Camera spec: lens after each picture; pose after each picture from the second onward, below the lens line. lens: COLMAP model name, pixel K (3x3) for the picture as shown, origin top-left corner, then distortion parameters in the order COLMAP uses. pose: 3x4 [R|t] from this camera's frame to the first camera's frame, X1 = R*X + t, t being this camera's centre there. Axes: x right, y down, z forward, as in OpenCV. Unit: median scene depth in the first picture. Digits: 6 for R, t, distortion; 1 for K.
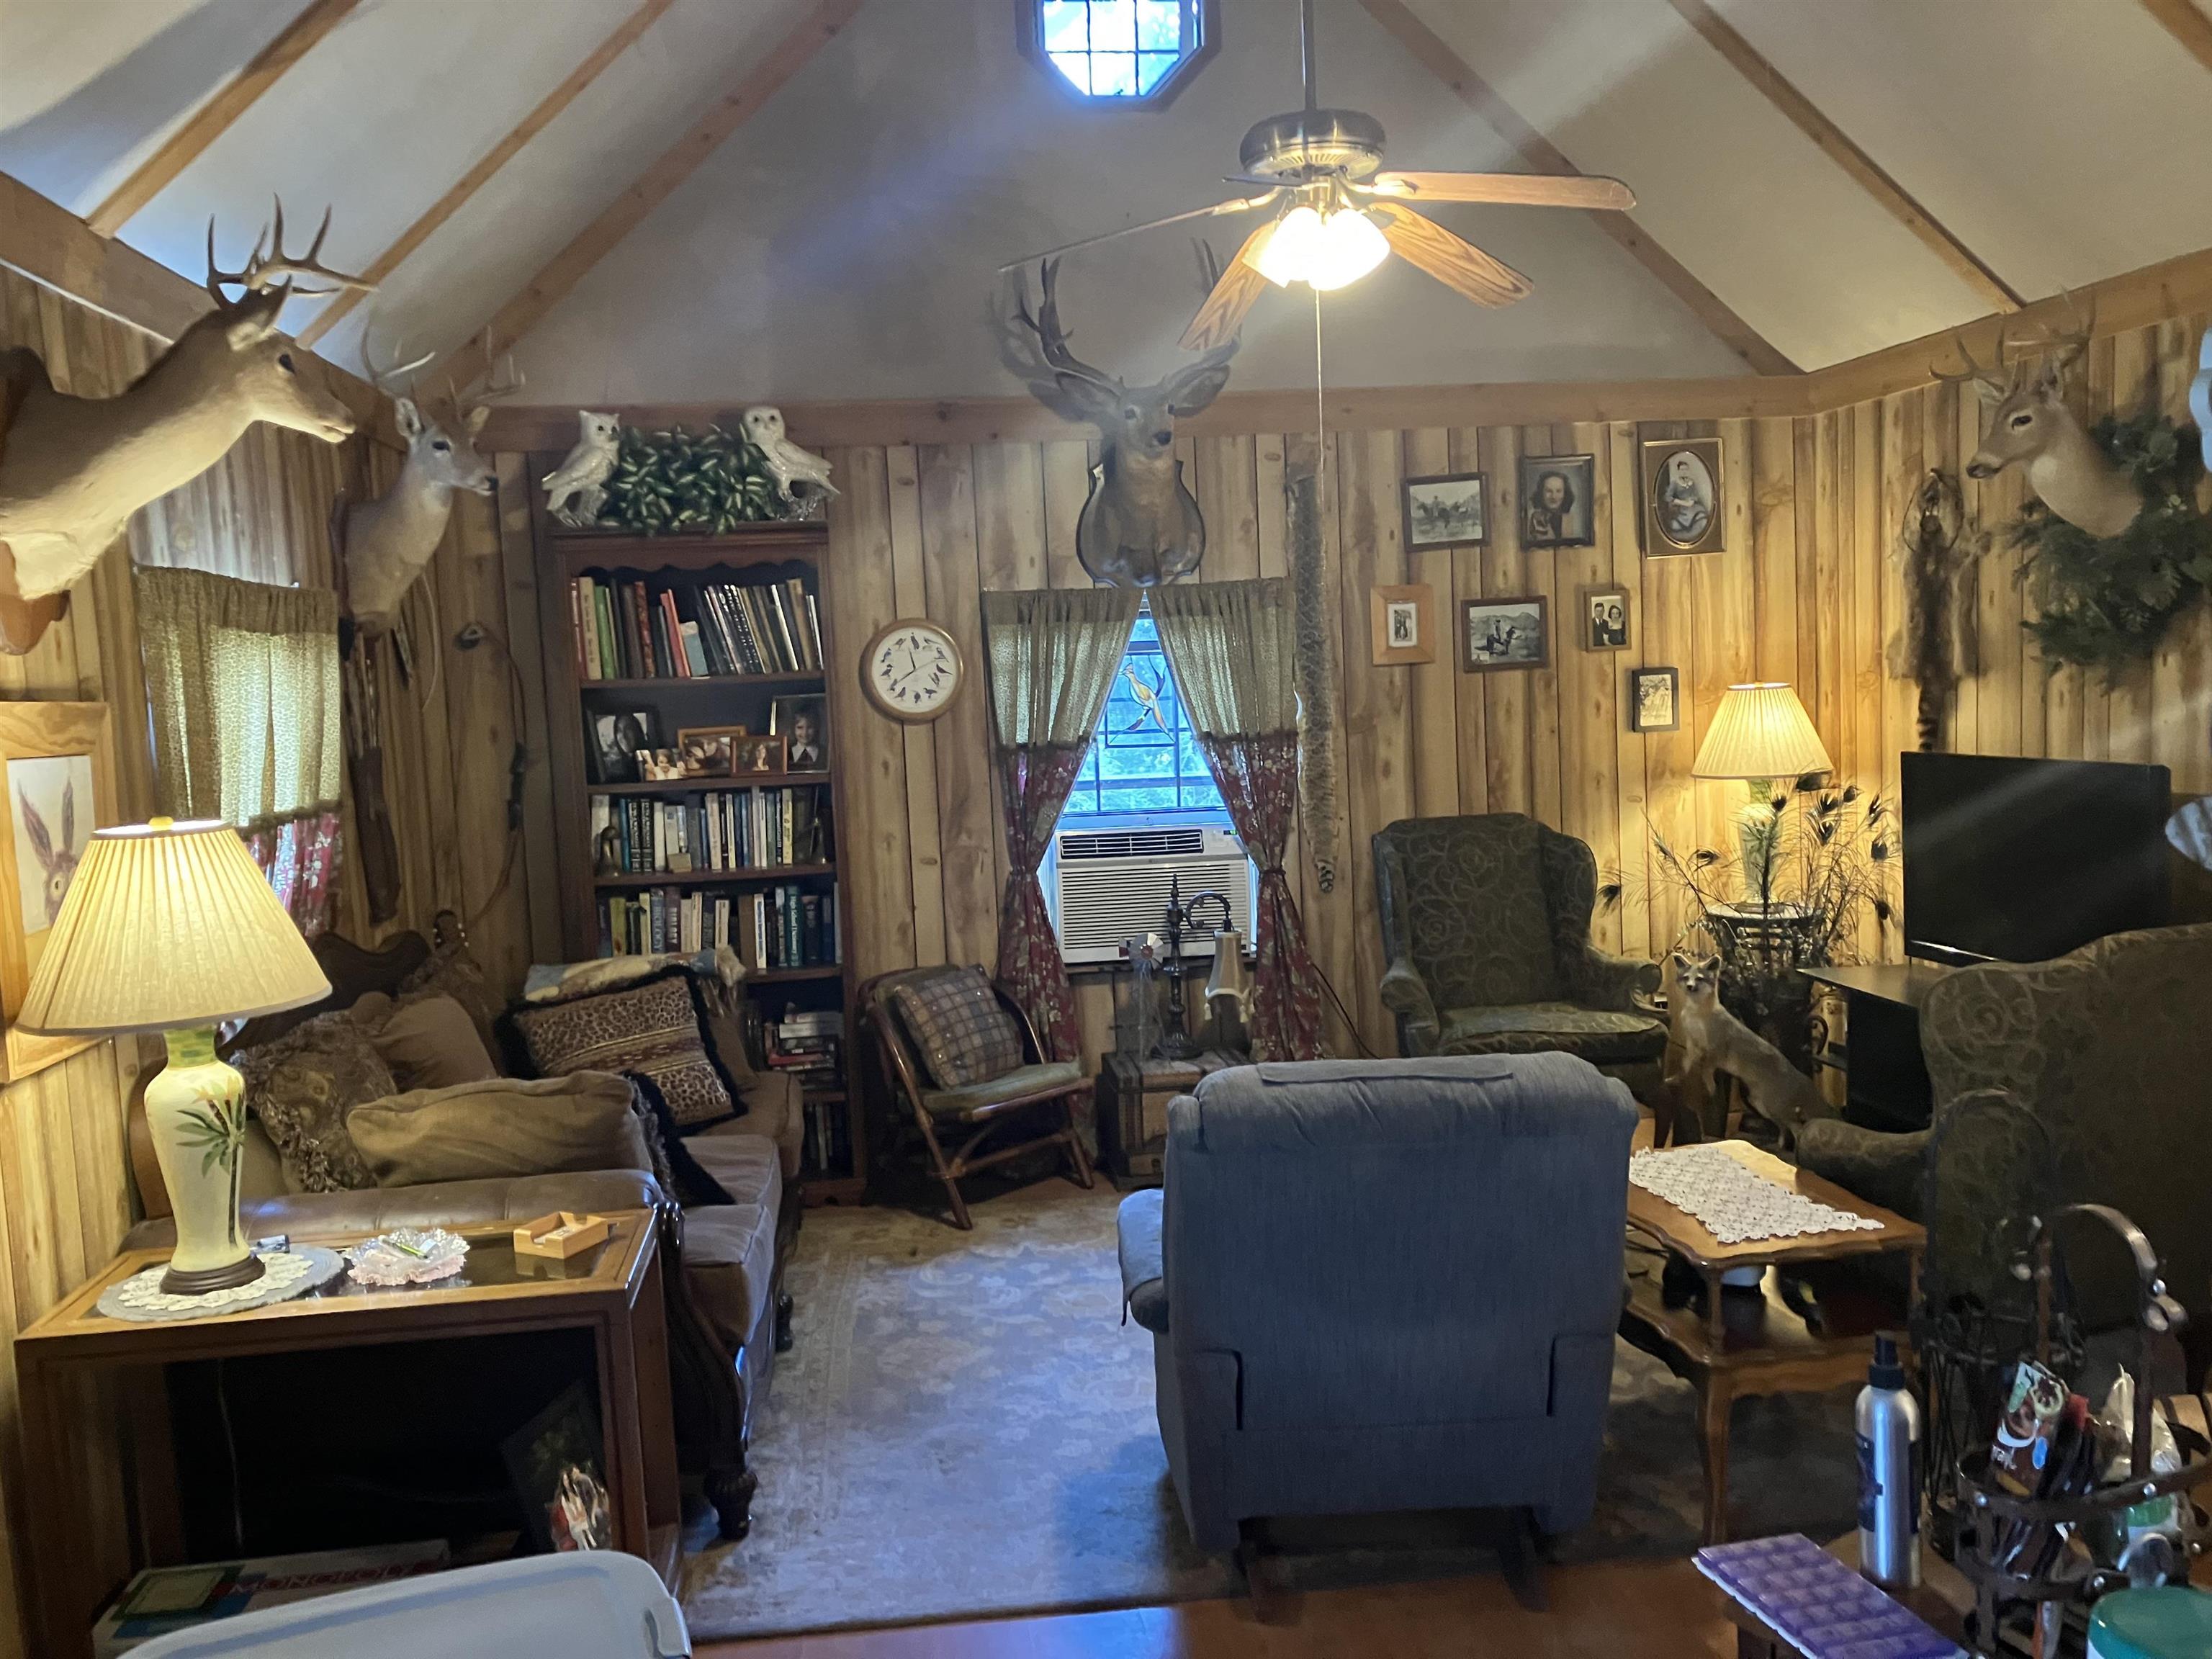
lens RADIAL K [[1813.6, 0, 1106.0], [0, 1813.6, 829.5], [0, 0, 1]] dist [0.086968, -0.115449]
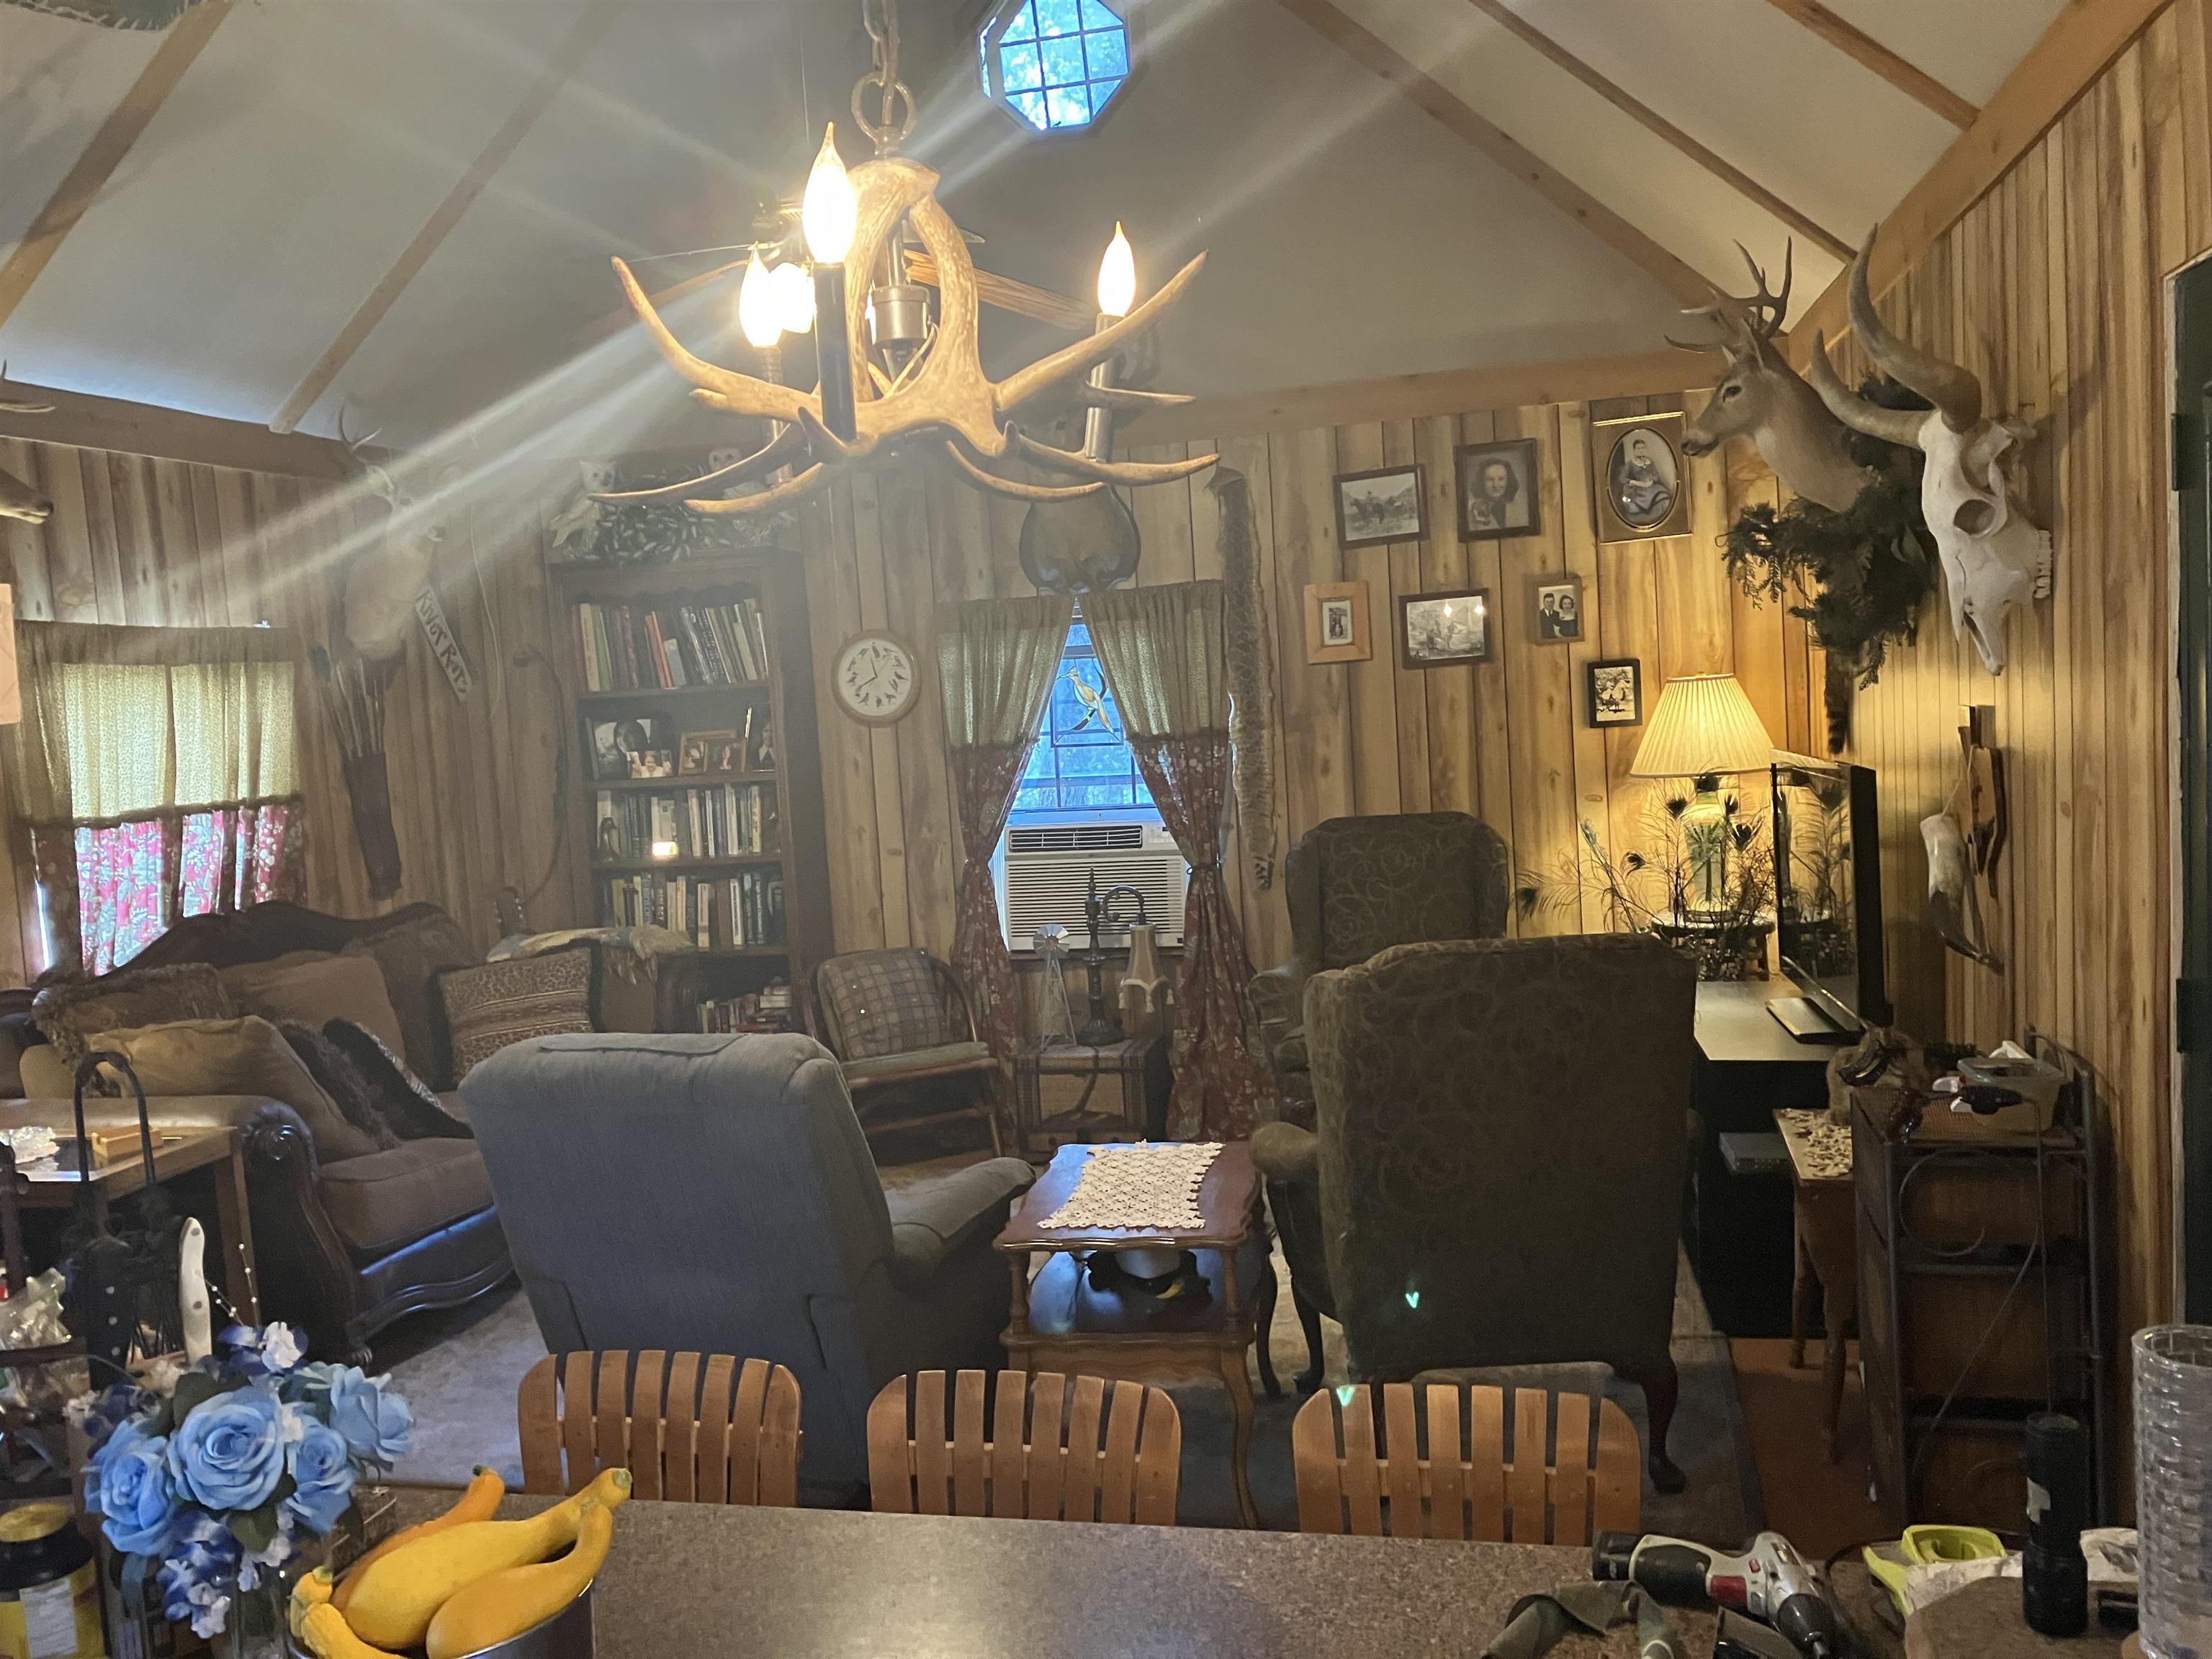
lens RADIAL K [[1813.6, 0, 1106.0], [0, 1813.6, 829.5], [0, 0, 1]] dist [0.086968, -0.115449]
pose [[0.936295, 0.011351, -0.351032, 0.402369], [-0.009524, 0.999931, 0.006931, -0.004945], [0.351086, -0.003146, 0.936338, 0.023967]]
